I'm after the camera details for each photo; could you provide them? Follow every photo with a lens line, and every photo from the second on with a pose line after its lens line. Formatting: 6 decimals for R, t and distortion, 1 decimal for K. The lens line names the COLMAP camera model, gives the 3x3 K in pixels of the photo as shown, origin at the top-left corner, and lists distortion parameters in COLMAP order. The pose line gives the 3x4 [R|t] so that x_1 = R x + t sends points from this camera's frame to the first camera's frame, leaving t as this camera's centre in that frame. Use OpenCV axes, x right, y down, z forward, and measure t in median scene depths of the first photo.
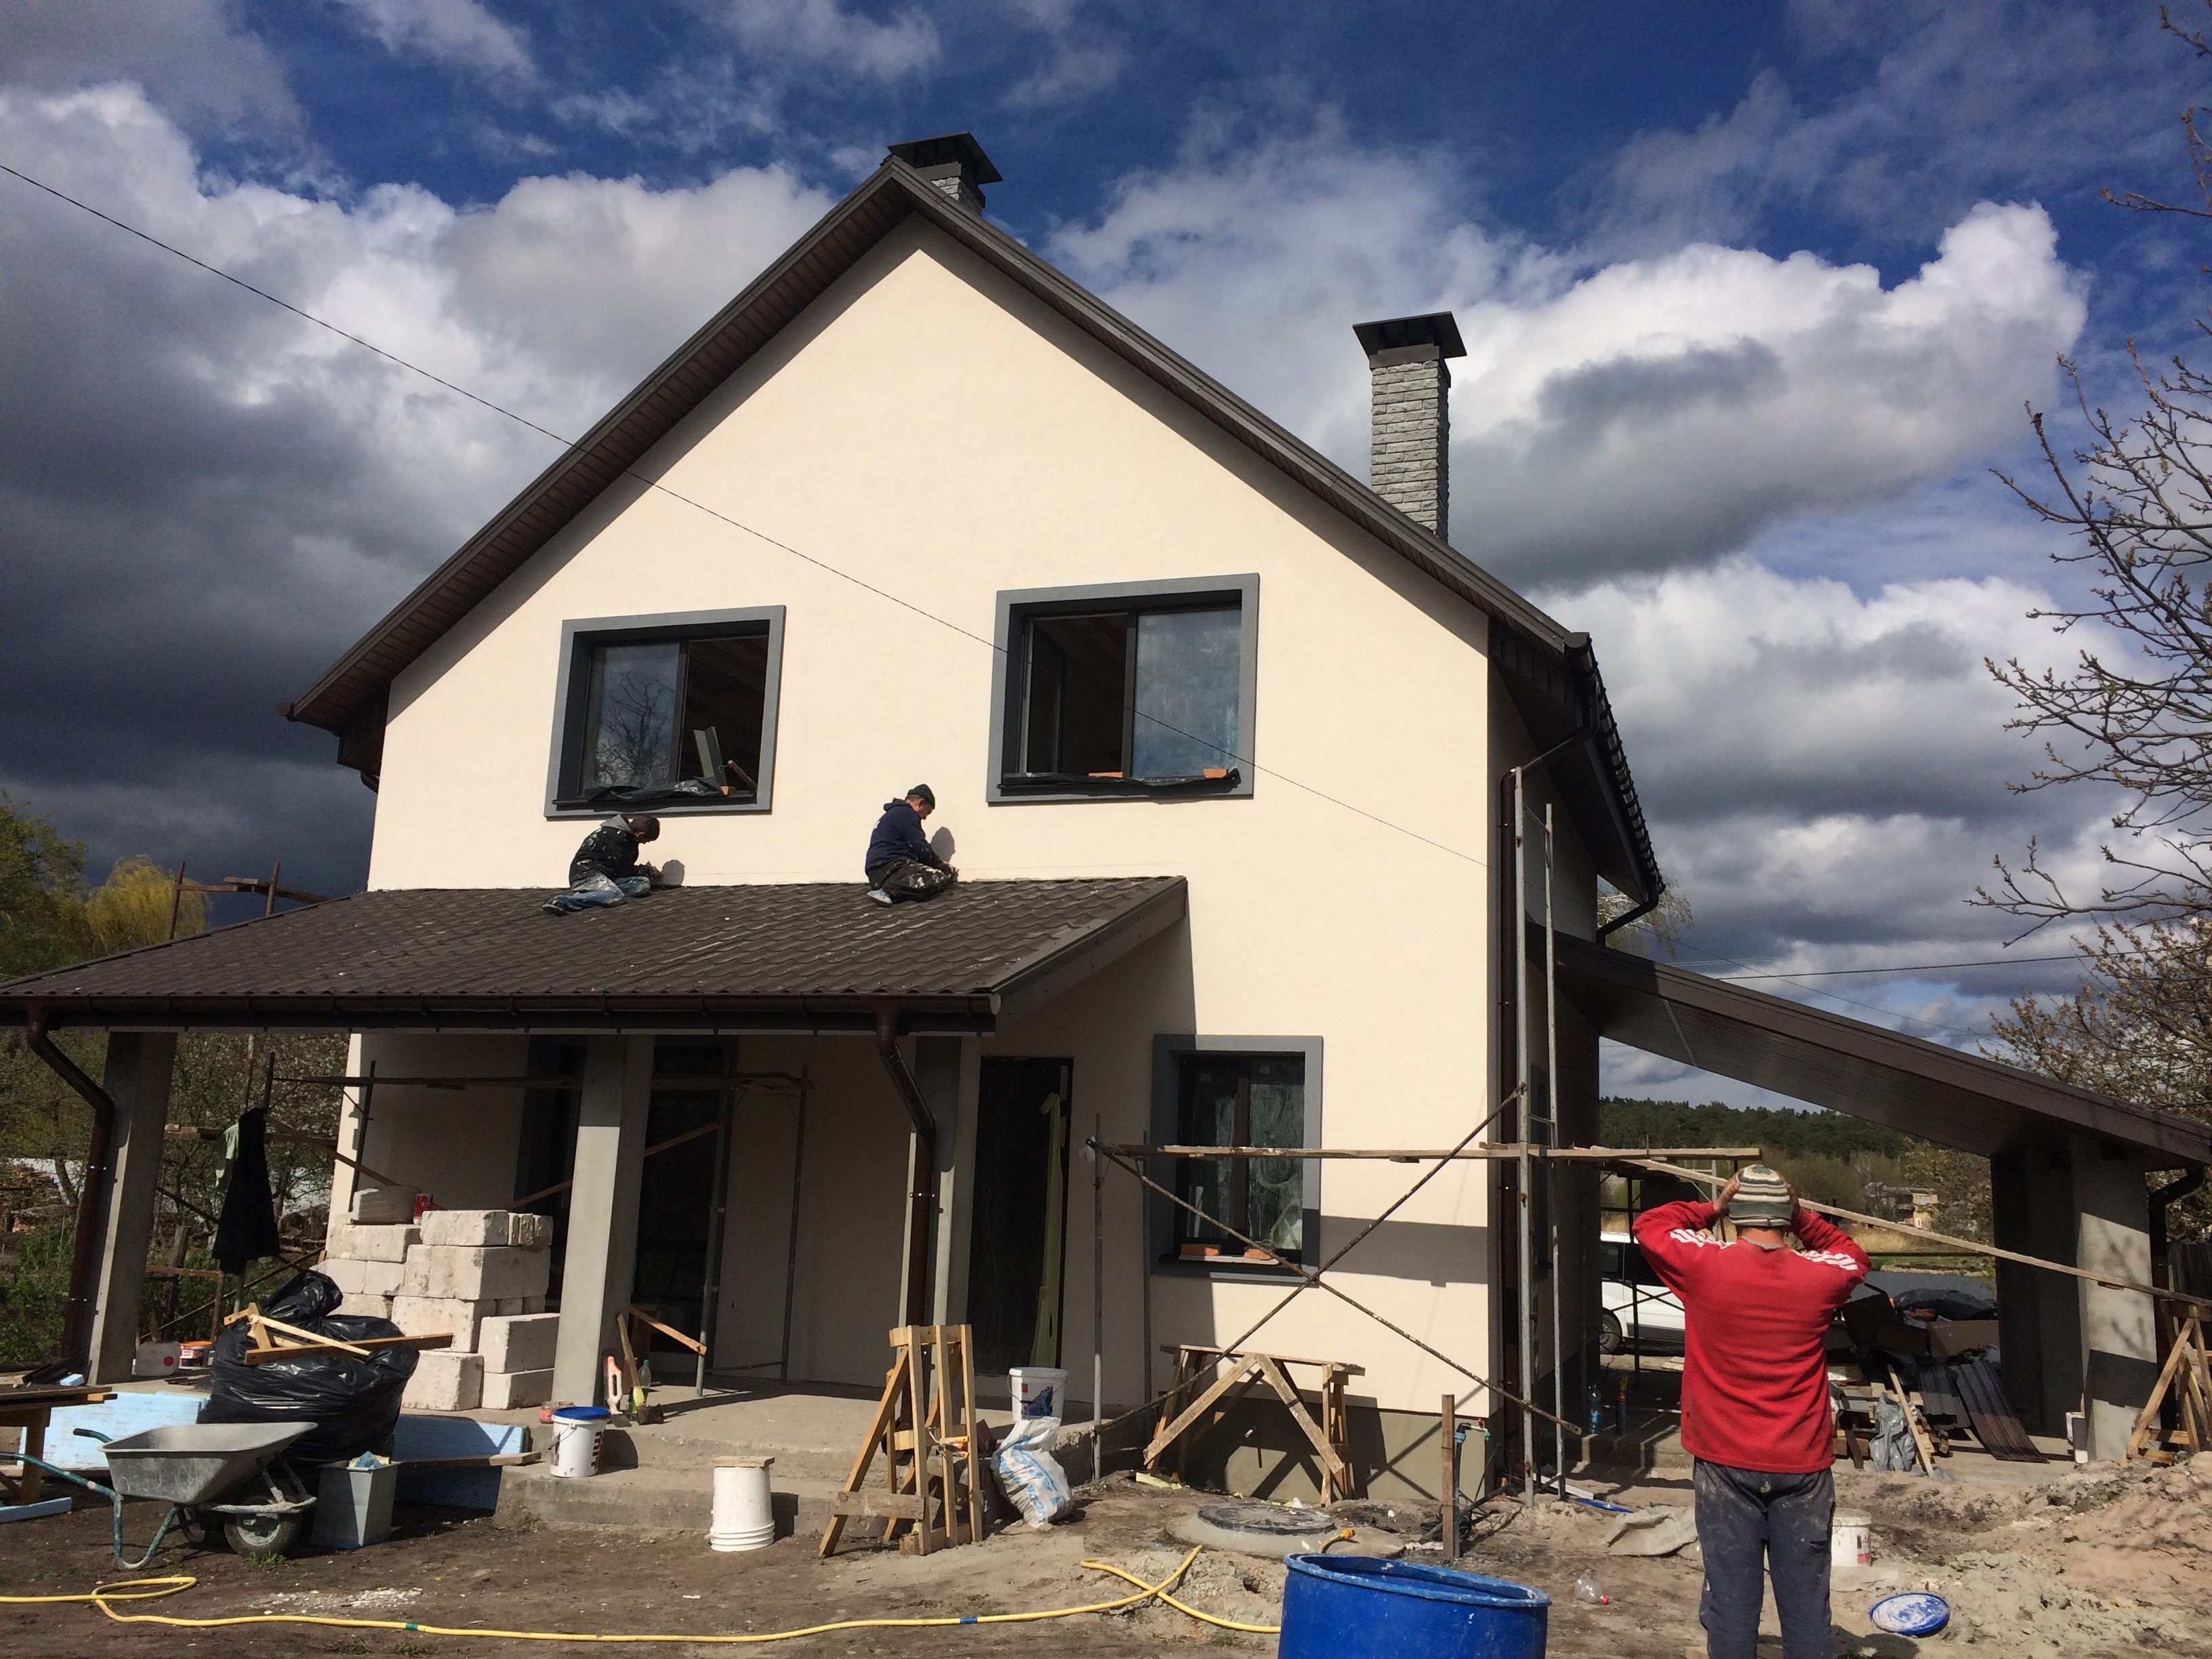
lens RADIAL K [[1870.5, 0, 1107.6], [0, 1870.5, 813.4], [0, 0, 1]] dist [0.064559, -0.089095]
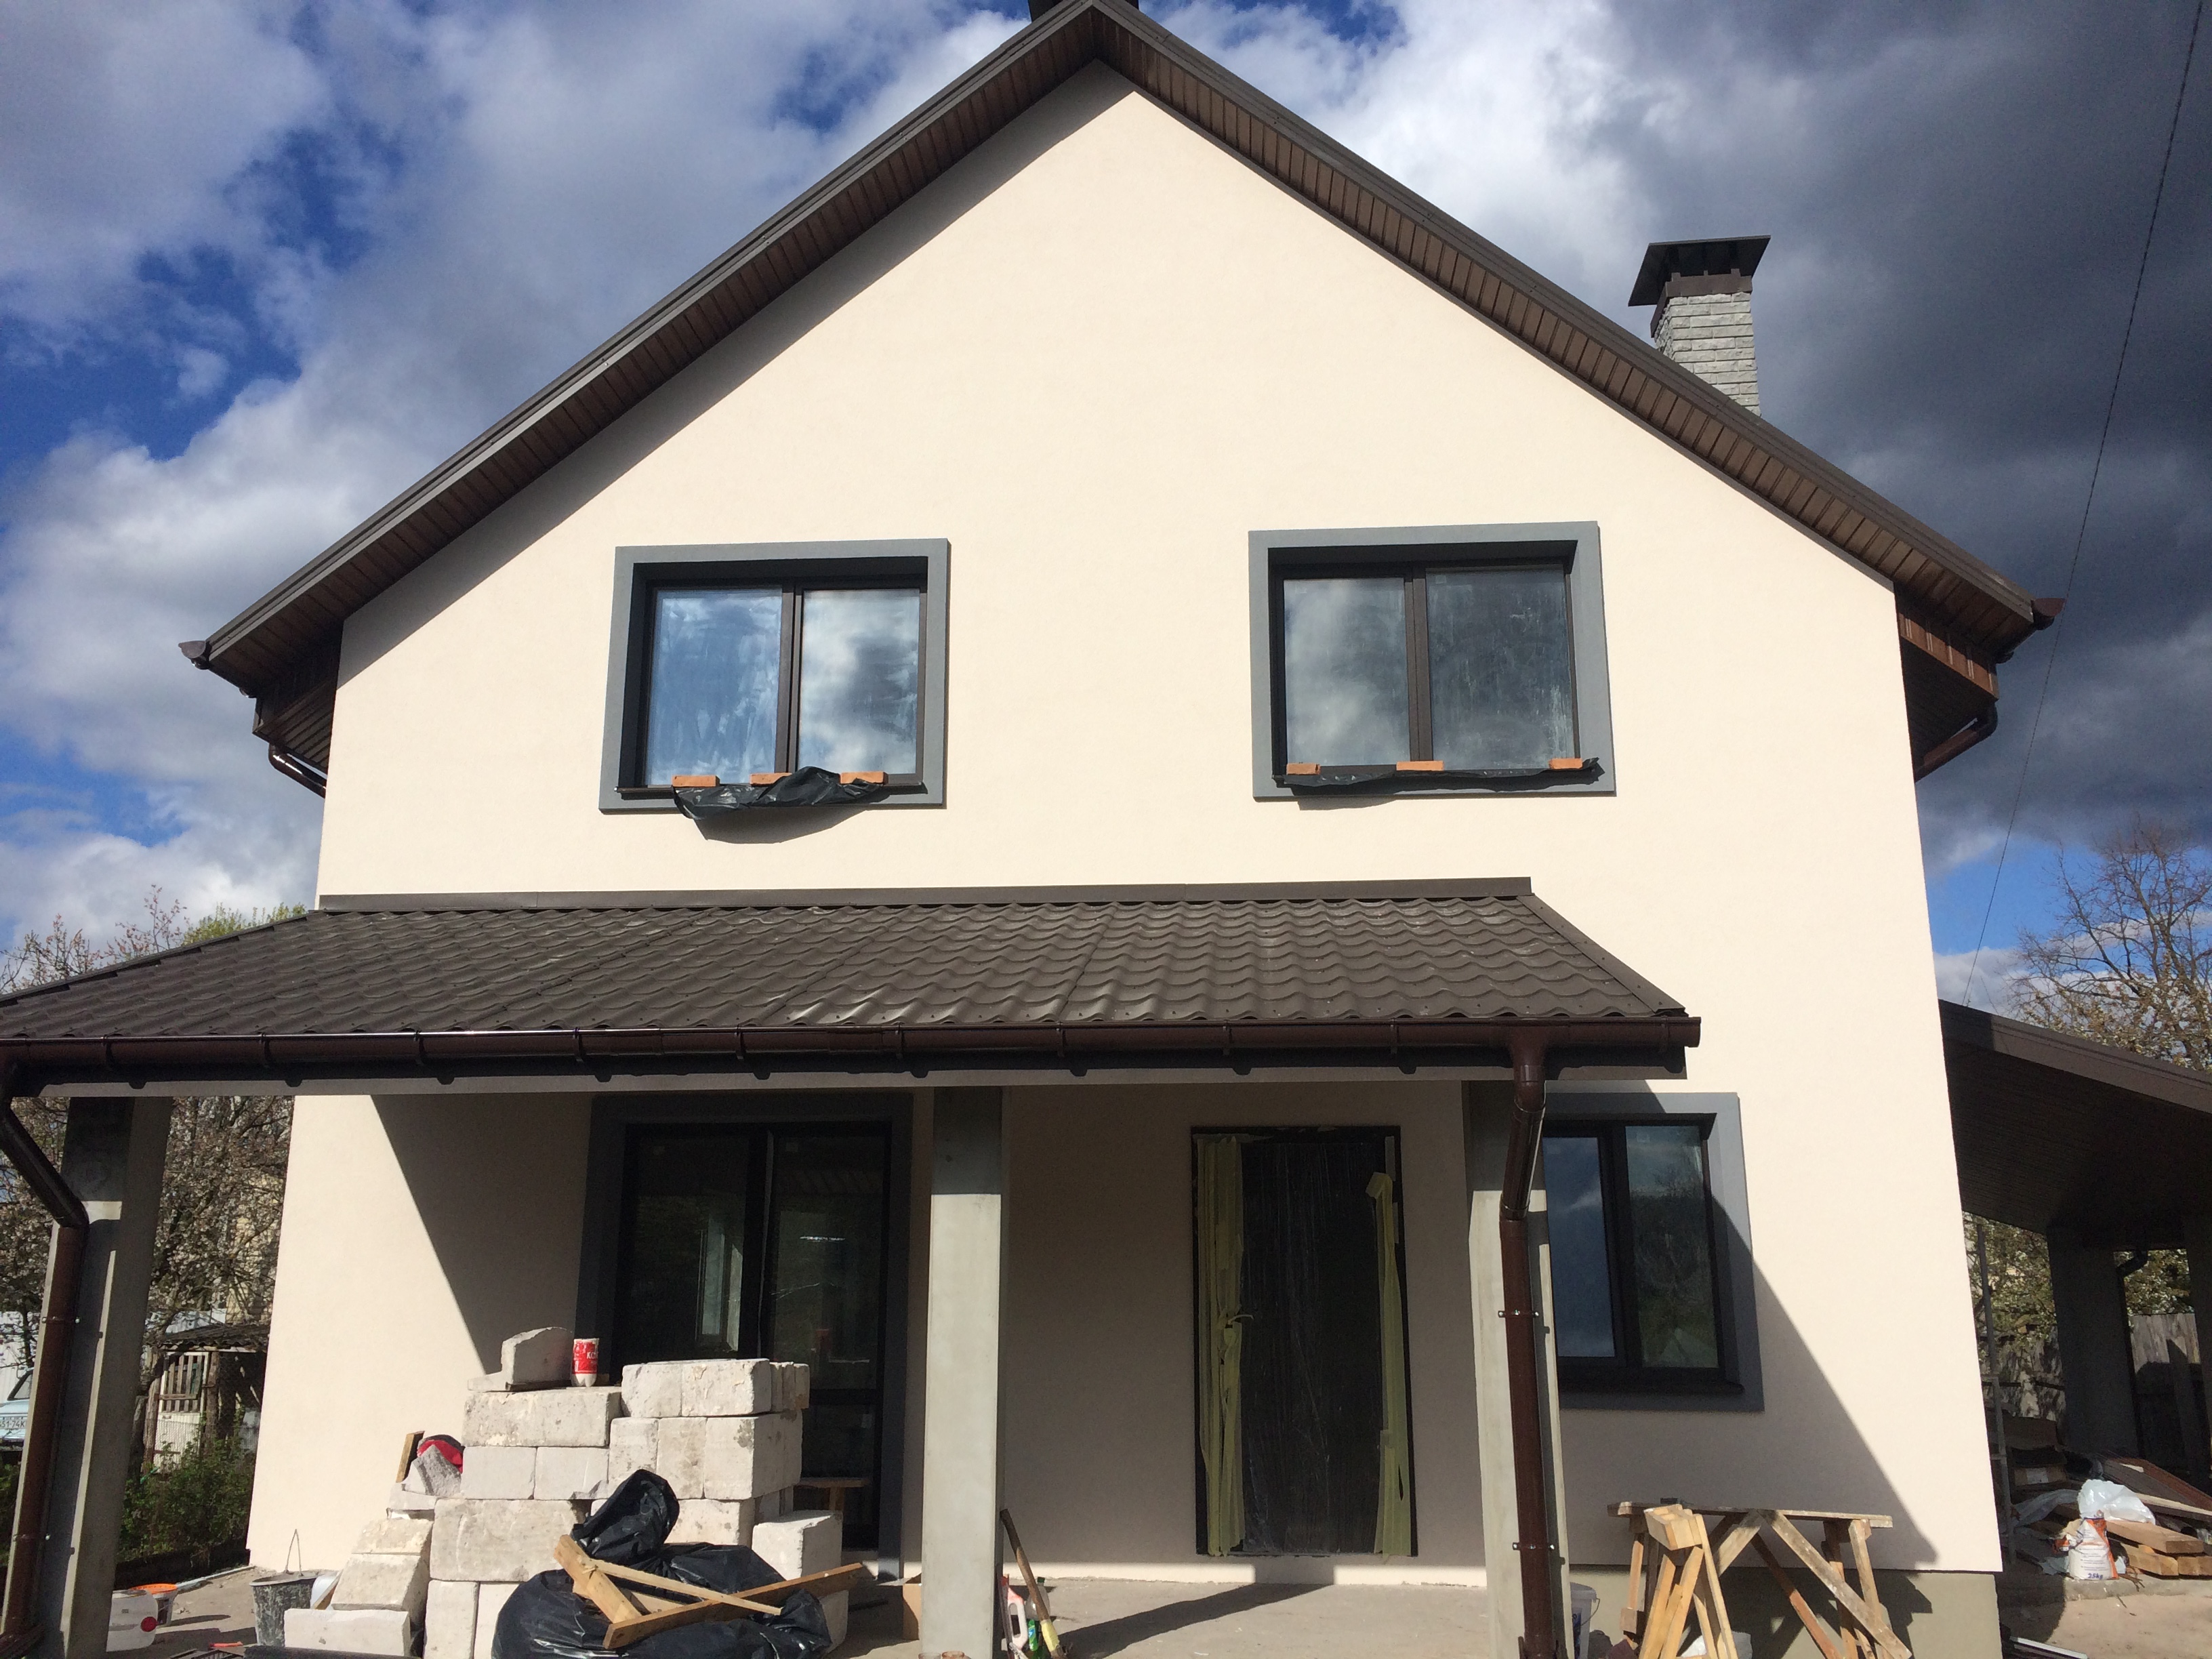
lens RADIAL K [[1870.5, 0, 1117.2], [0, 1870.5, 826.0], [0, 0, 1]] dist [0.064559, -0.089095]
pose [[0.968529, 0.025859, 0.247554, -0.324093], [-0.014632, 0.998784, -0.047084, 0.045216], [-0.248471, 0.041980, 0.967729, 0.276708]]
